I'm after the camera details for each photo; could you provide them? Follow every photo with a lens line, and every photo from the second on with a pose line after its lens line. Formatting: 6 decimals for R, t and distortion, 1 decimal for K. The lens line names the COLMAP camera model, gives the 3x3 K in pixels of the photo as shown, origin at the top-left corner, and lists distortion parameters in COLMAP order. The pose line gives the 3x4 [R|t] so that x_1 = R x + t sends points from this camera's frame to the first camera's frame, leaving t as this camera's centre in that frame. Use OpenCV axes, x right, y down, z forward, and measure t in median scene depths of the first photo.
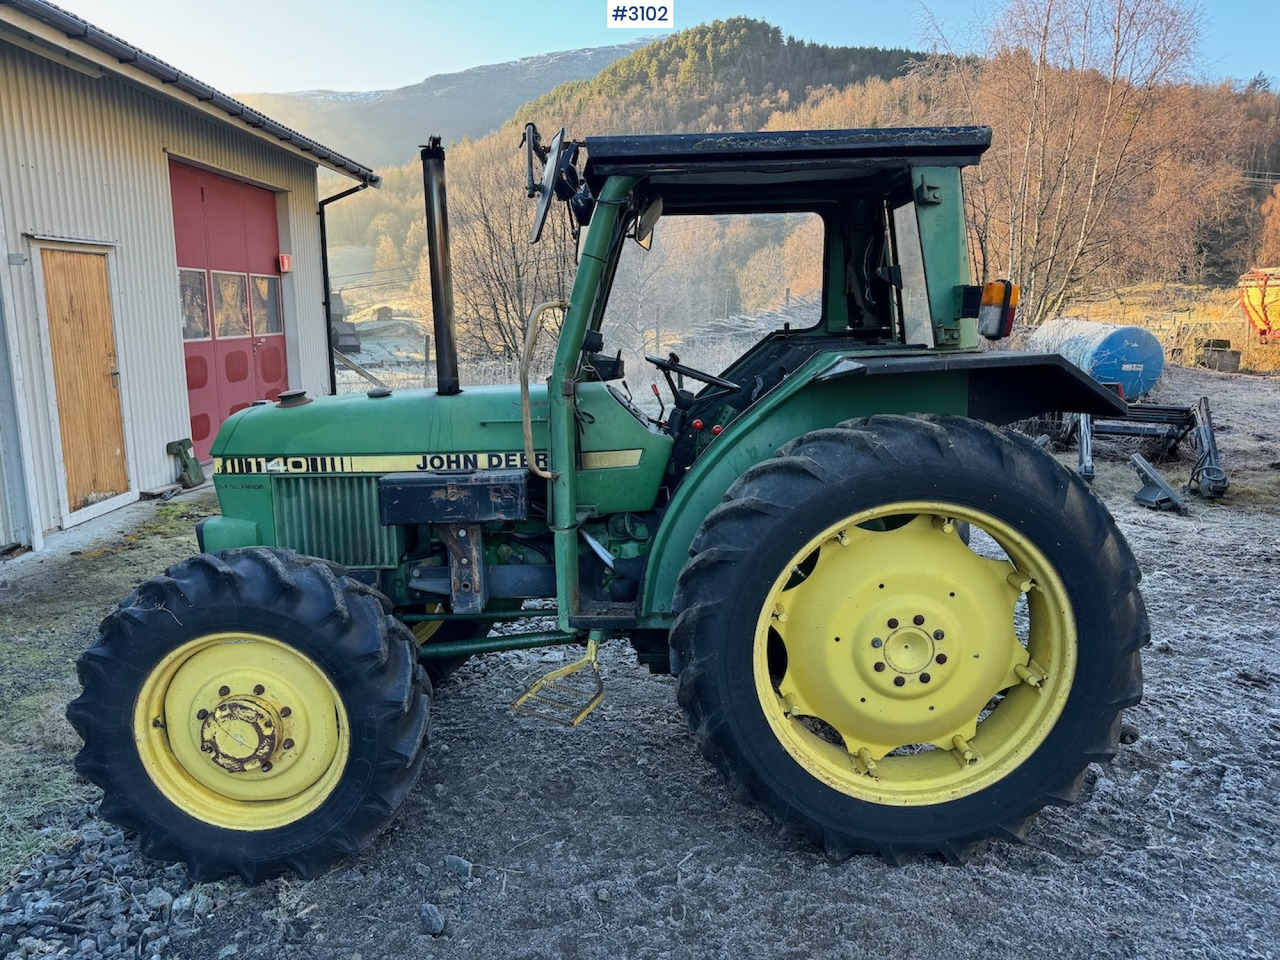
lens RADIAL K [[912.3, 0, 640.0], [0, 912.3, 480.0], [0, 0, 1]] dist [0.022938, -0.018834]
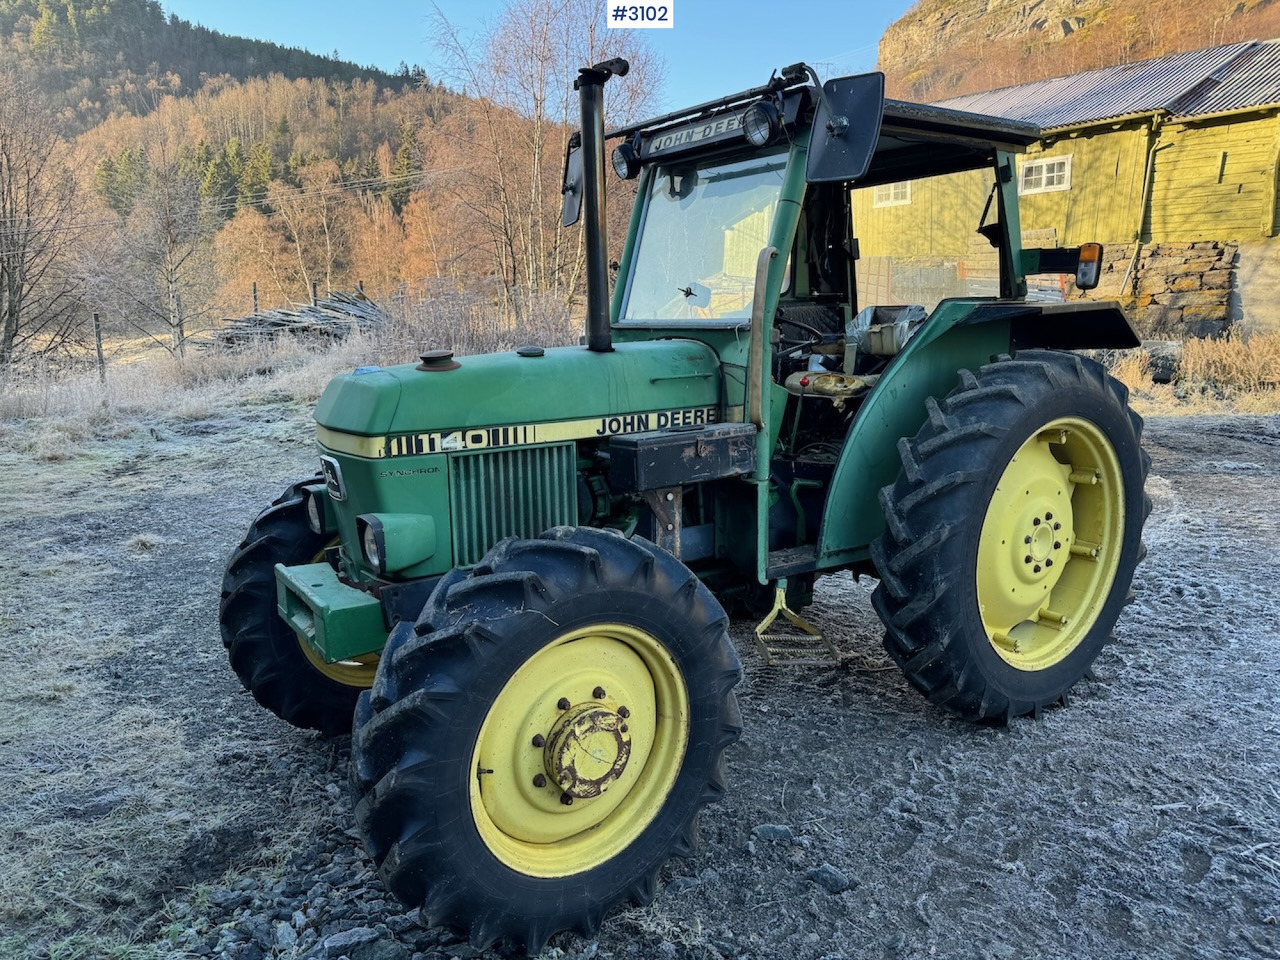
lens RADIAL K [[912.3, 0, 640.0], [0, 912.3, 480.0], [0, 0, 1]] dist [0.022938, -0.018834]
pose [[0.821197, -0.097806, 0.562200, -0.717640], [0.101942, 0.994498, 0.024107, 0.015189], [-0.561465, 0.037515, 0.826650, 0.240117]]
